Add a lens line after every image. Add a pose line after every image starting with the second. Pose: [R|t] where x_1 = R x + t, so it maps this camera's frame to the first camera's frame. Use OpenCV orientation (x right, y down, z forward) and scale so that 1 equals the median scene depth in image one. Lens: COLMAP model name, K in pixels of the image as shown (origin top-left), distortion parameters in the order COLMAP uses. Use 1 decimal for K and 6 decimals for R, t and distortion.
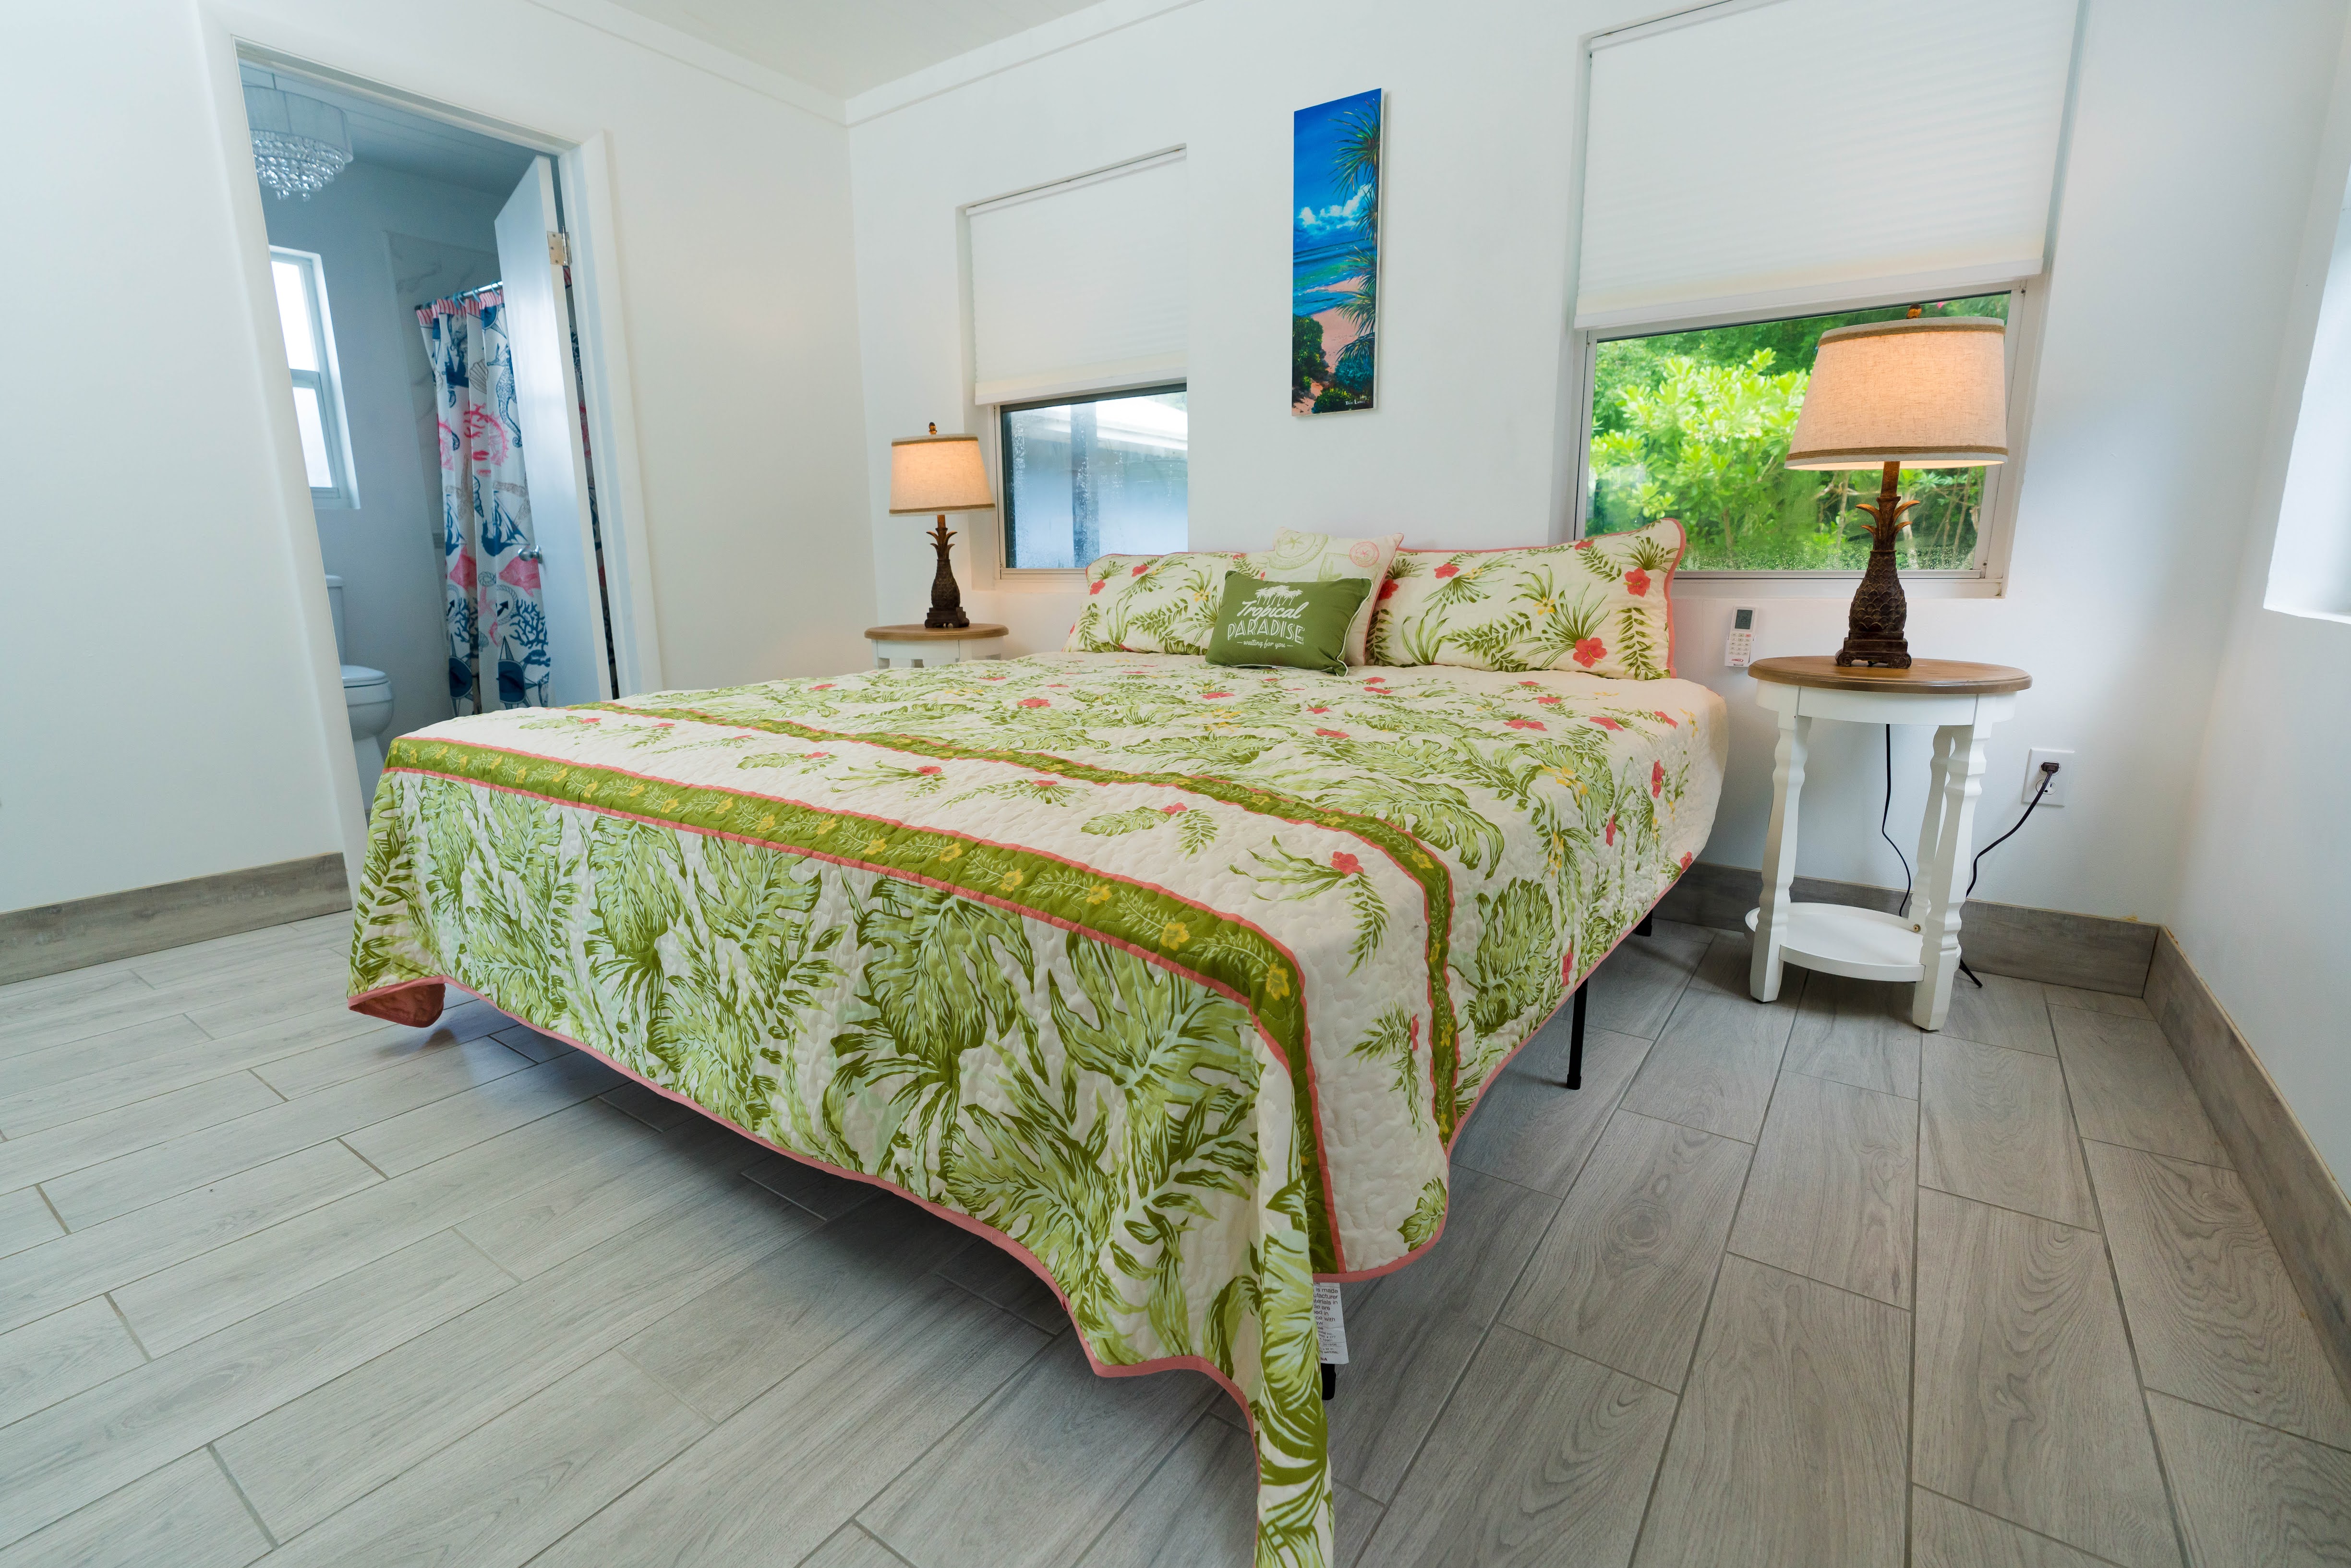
lens RADIAL K [[1051.4, 0, 1172.3], [0, 1051.4, 787.6], [0, 0, 1]] dist [-0.010321, 0.000356]
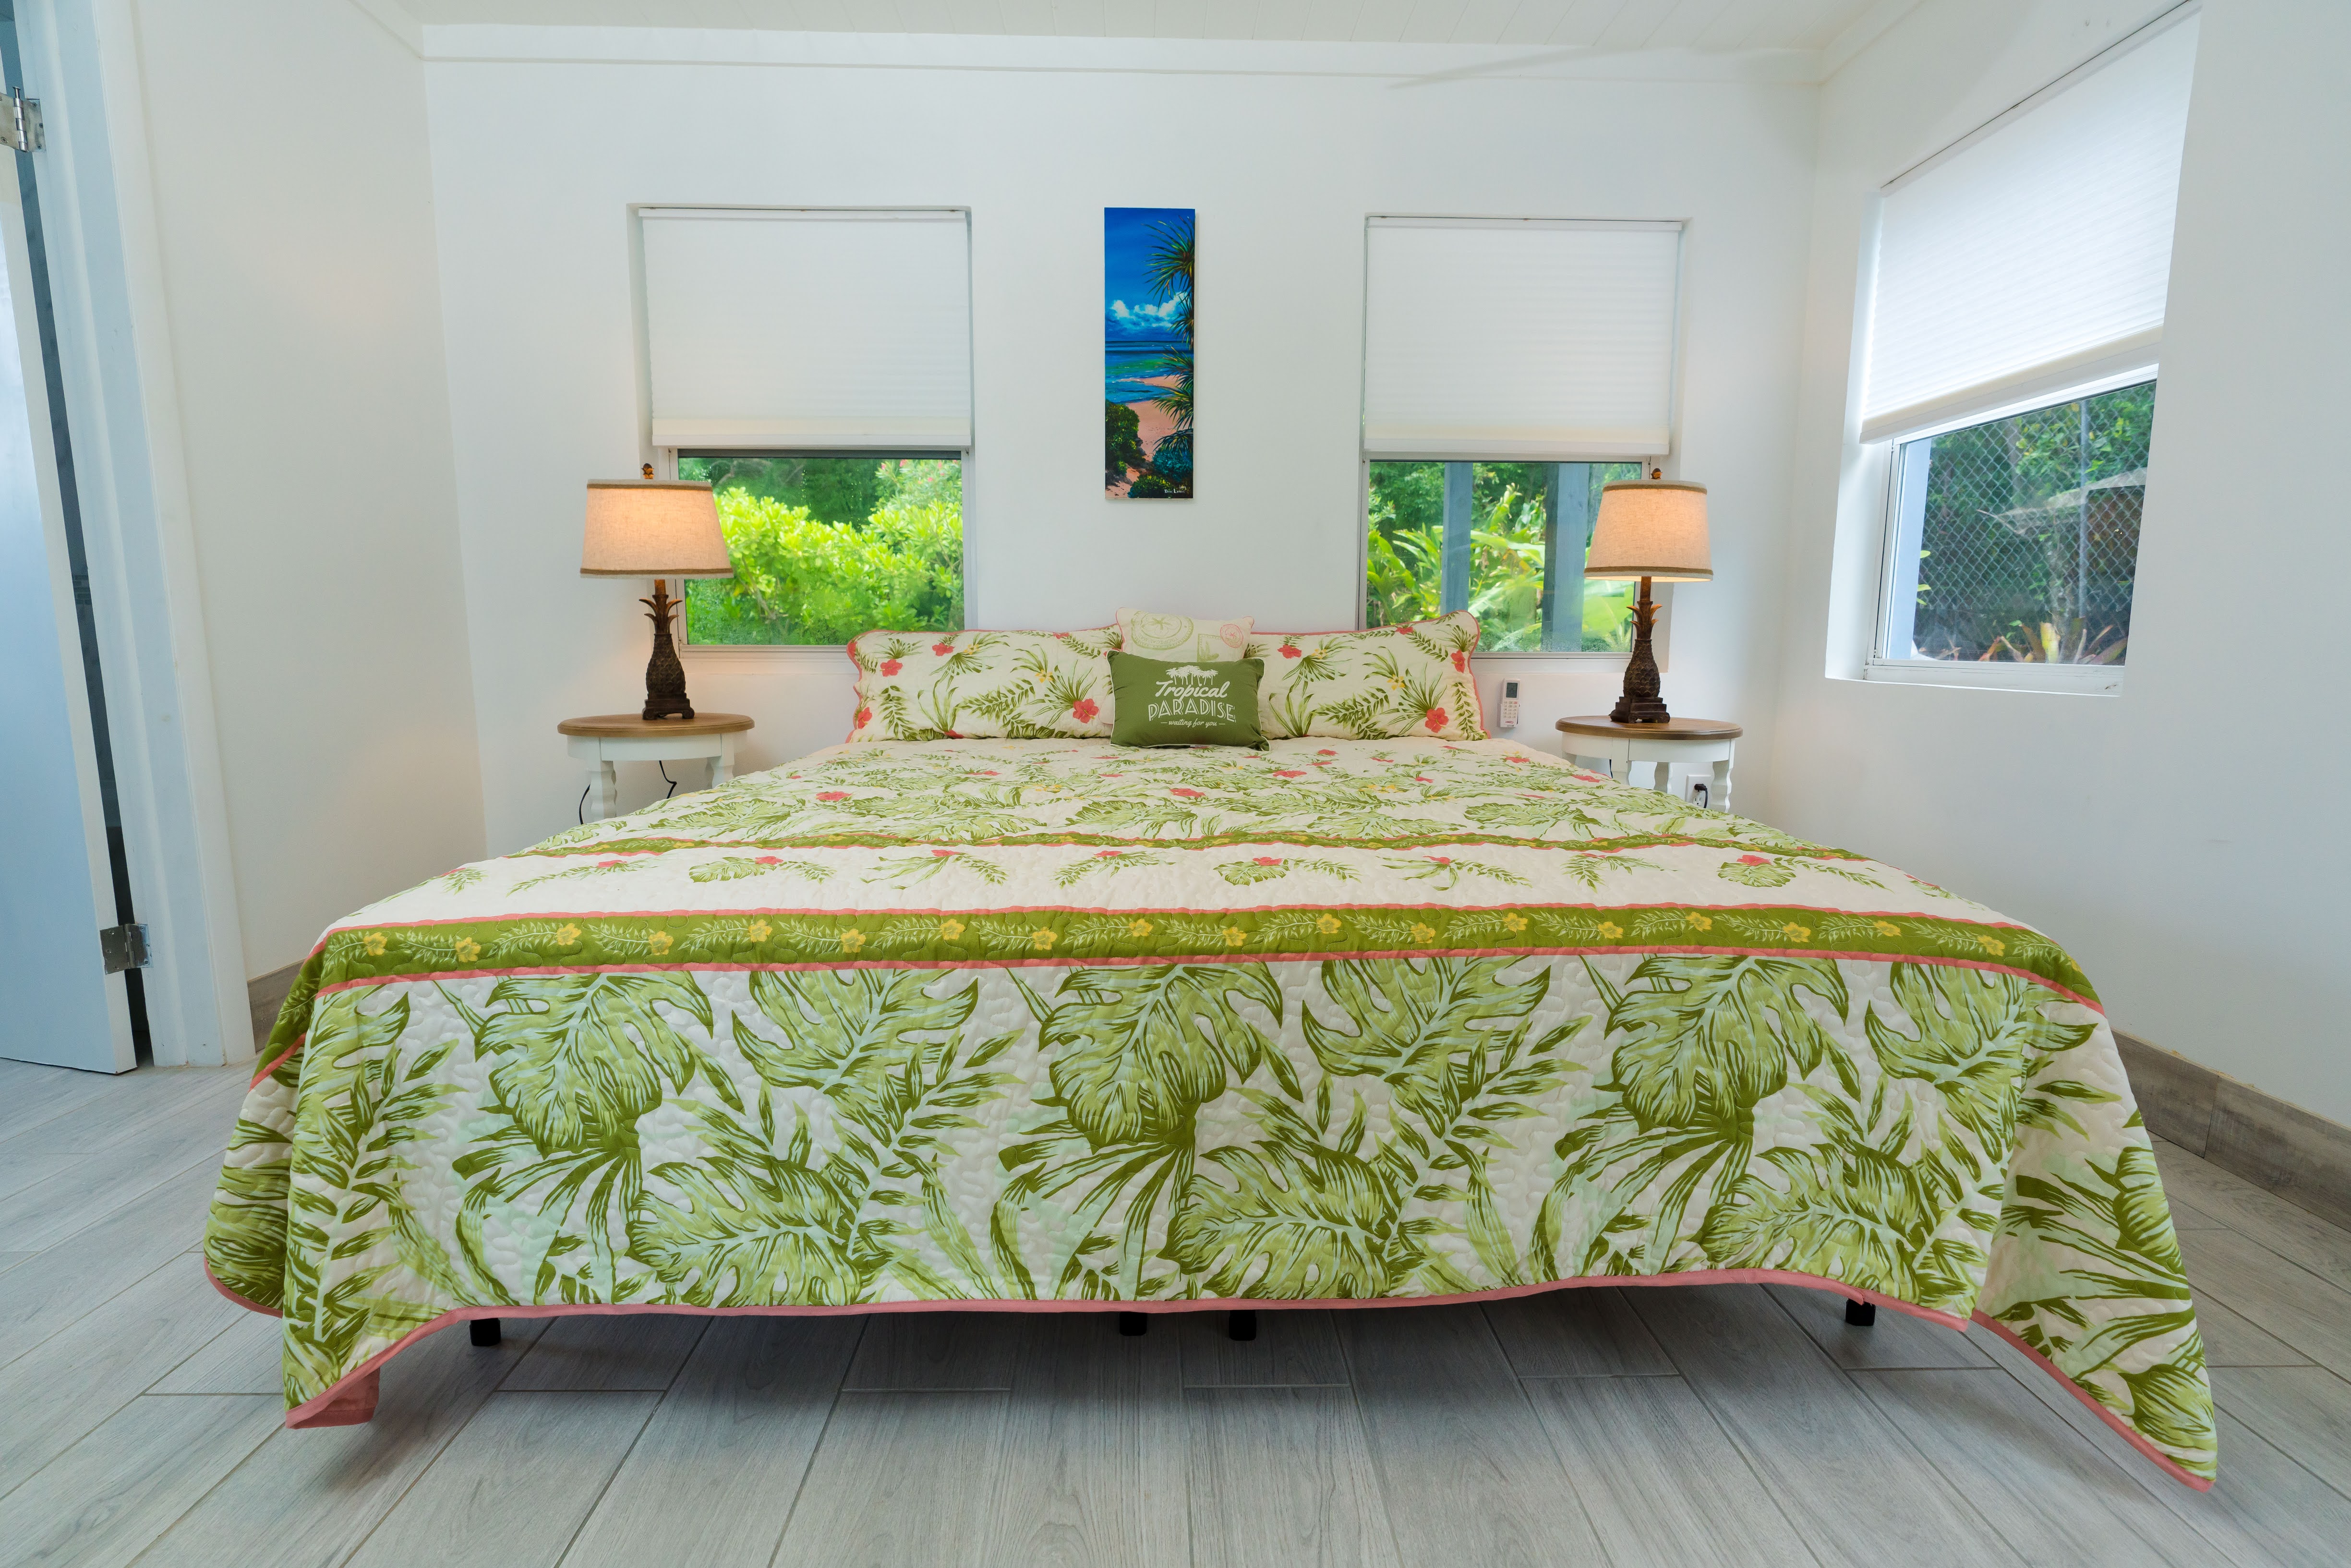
lens RADIAL K [[1086.5, 0, 1170.8], [0, 1086.5, 789.9], [0, 0, 1]] dist [-0.019380, 0.010178]
pose [[0.808999, -0.071292, 0.583471, -0.713571], [0.112710, 0.993013, -0.034943, -0.051813], [-0.576904, 0.094032, 0.811382, 0.229341]]
